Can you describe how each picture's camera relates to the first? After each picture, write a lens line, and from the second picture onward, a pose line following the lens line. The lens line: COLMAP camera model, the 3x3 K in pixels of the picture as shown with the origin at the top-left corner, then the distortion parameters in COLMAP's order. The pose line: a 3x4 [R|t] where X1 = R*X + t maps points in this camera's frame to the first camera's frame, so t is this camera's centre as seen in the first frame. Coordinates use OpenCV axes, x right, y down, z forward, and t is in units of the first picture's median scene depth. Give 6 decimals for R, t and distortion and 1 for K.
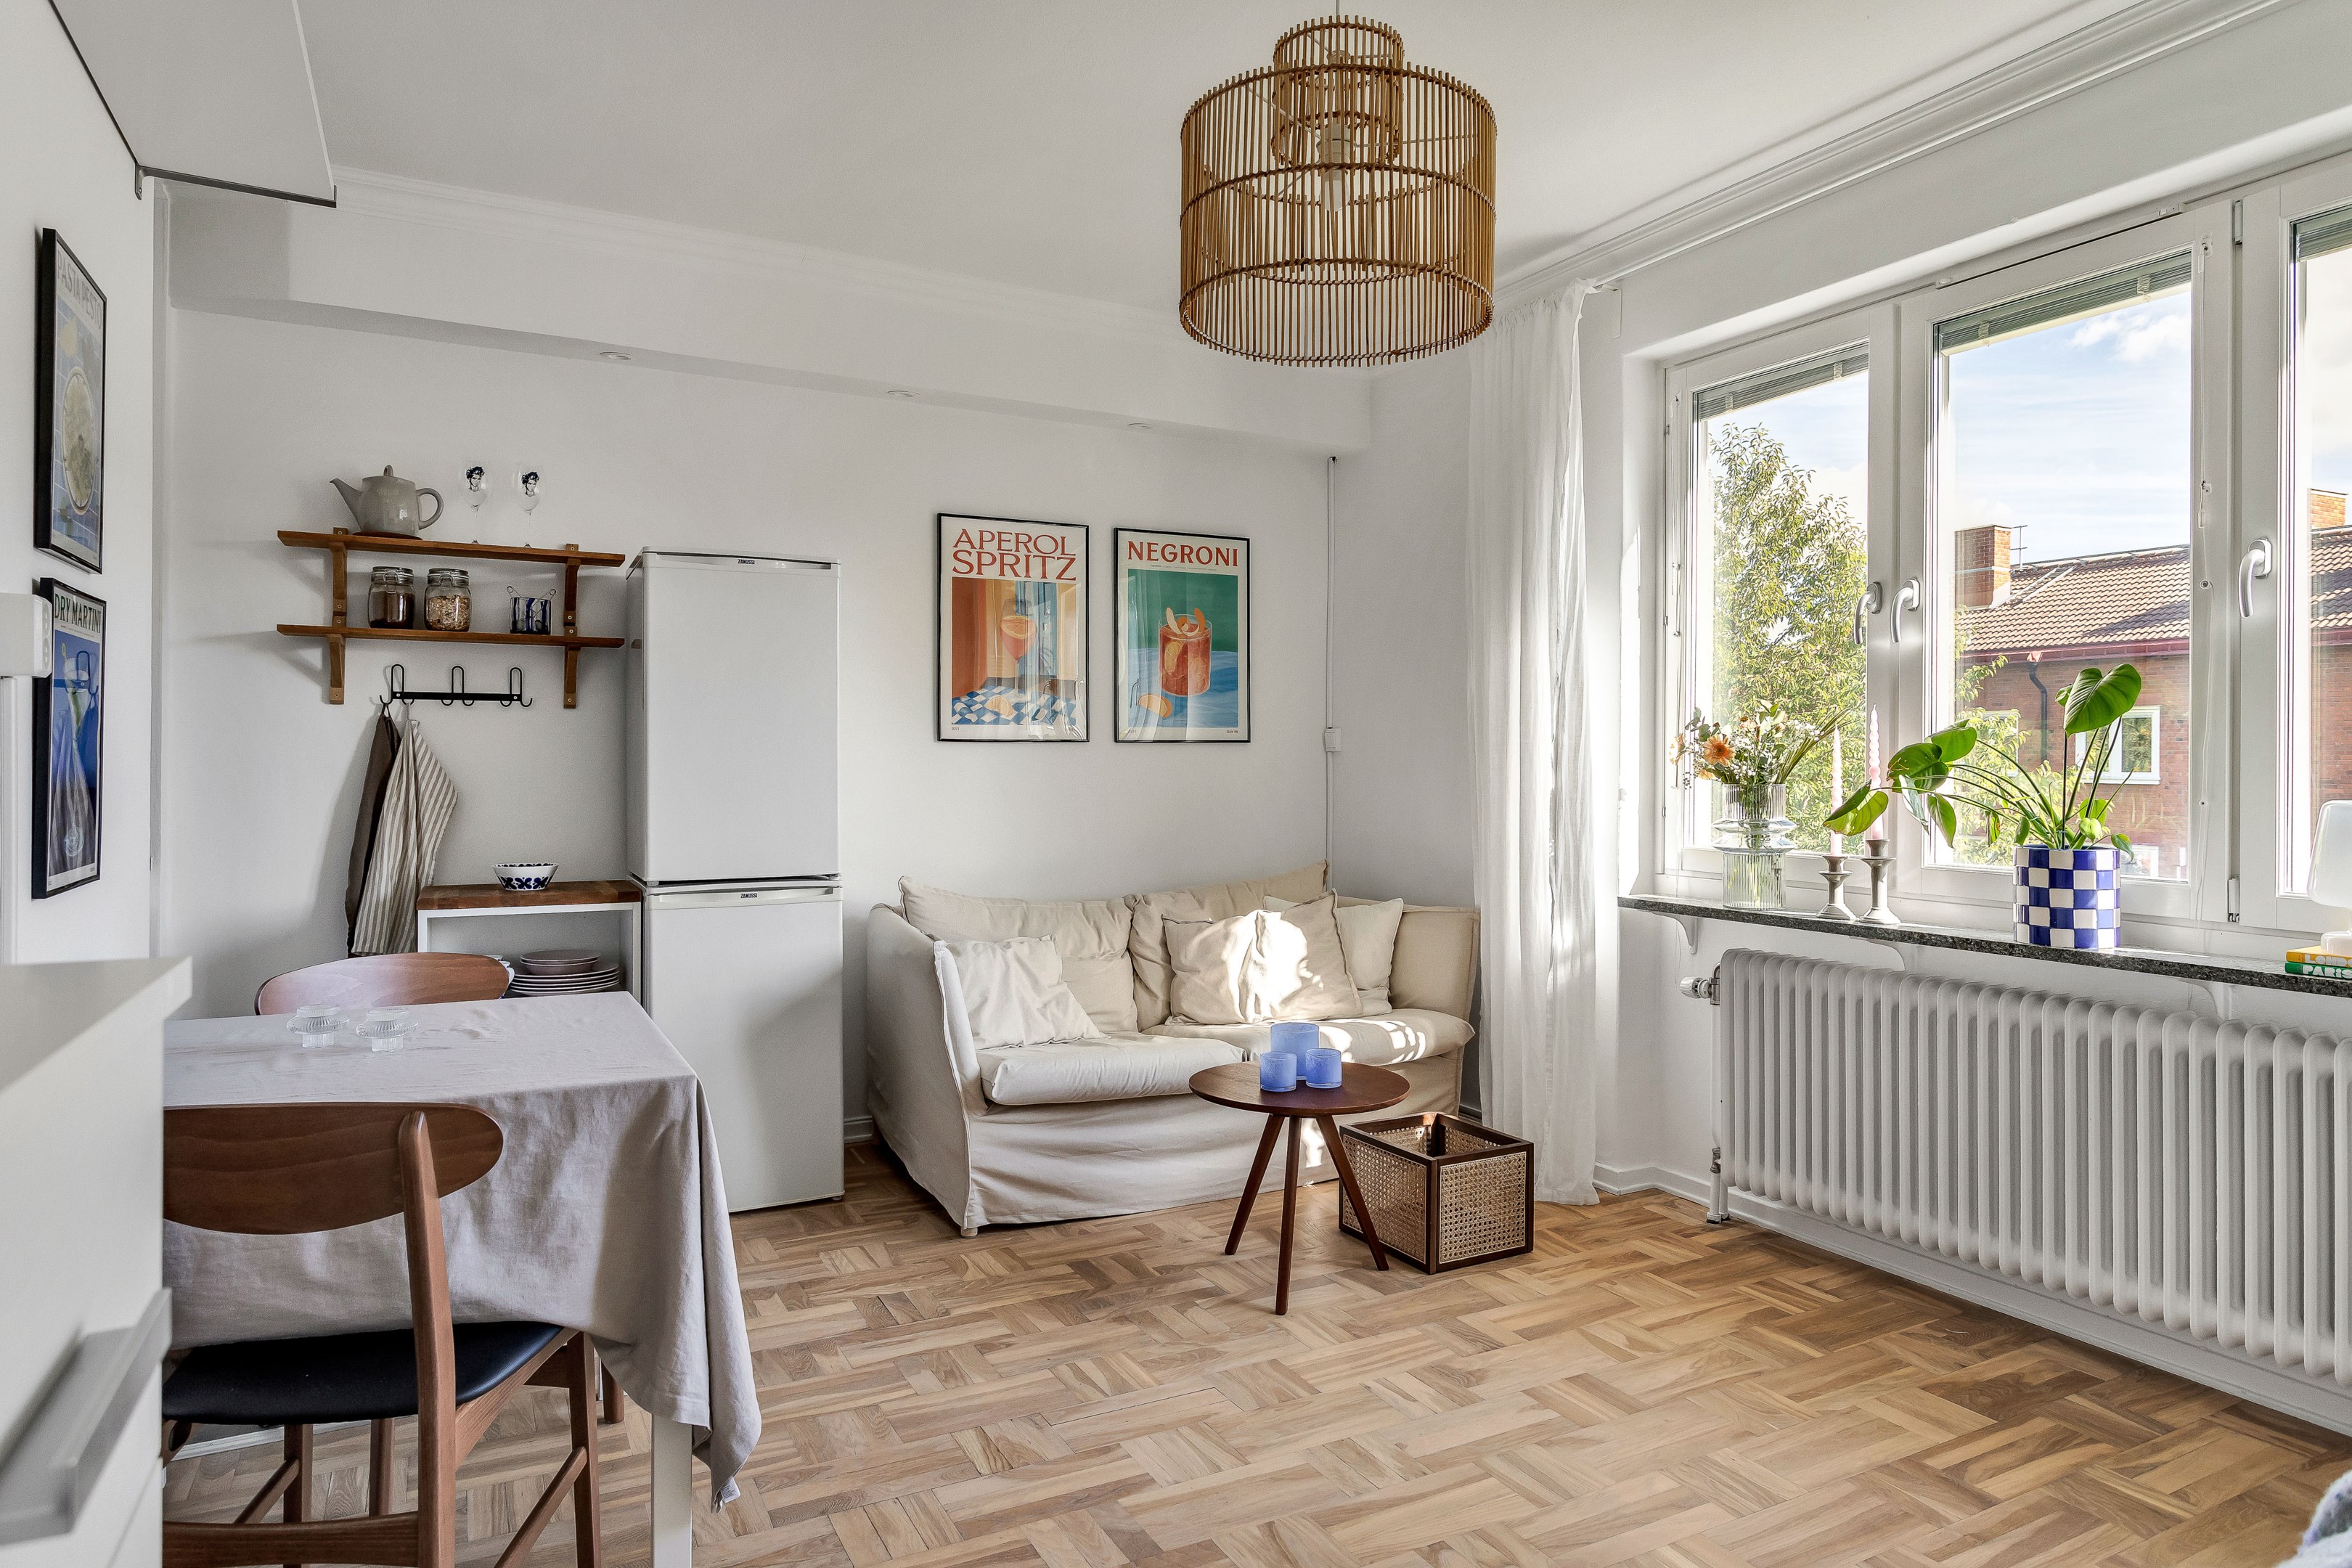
lens RADIAL K [[1383.3, 0, 1176.3], [0, 1383.3, 756.4], [0, 0, 1]] dist [-0.024178, 0.000974]
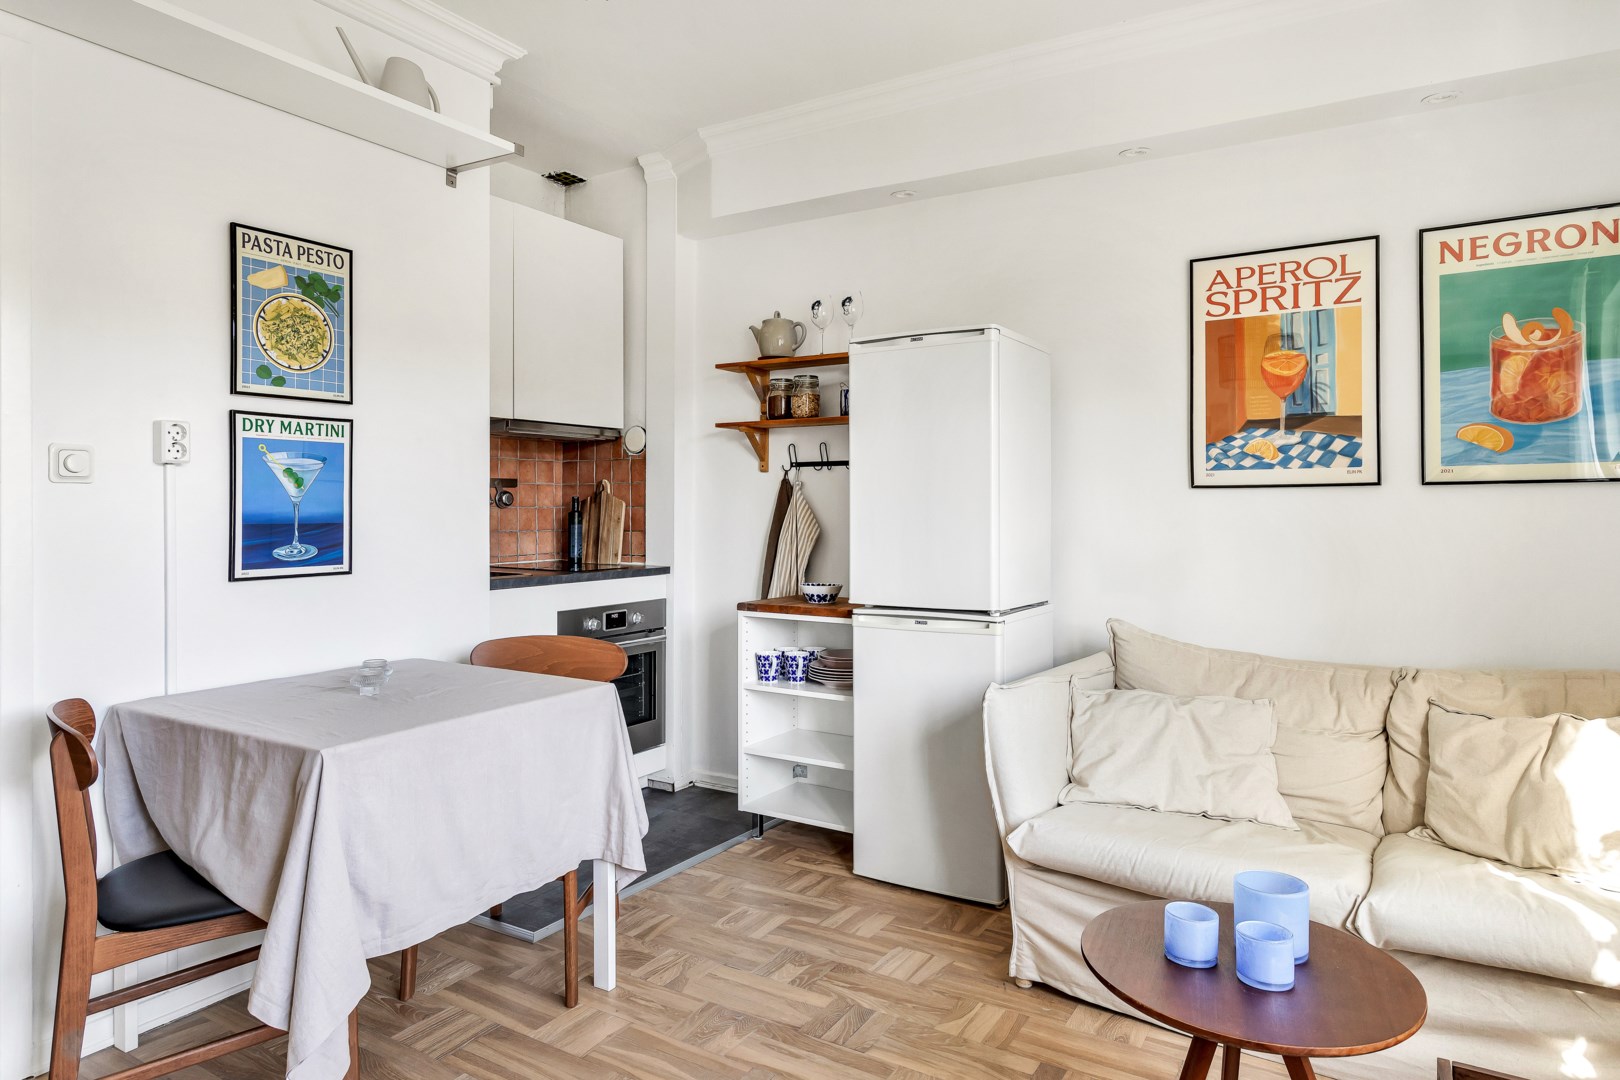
lens RADIAL K [[970.8, 0, 811.0], [0, 970.8, 508.0], [0, 0, 1]] dist [-0.002902, -0.000655]
pose [[0.515720, -0.004031, -0.856748, 0.345200], [0.004220, 0.999989, -0.002165, 0.004665], [0.856747, -0.002499, 0.515731, 0.482279]]
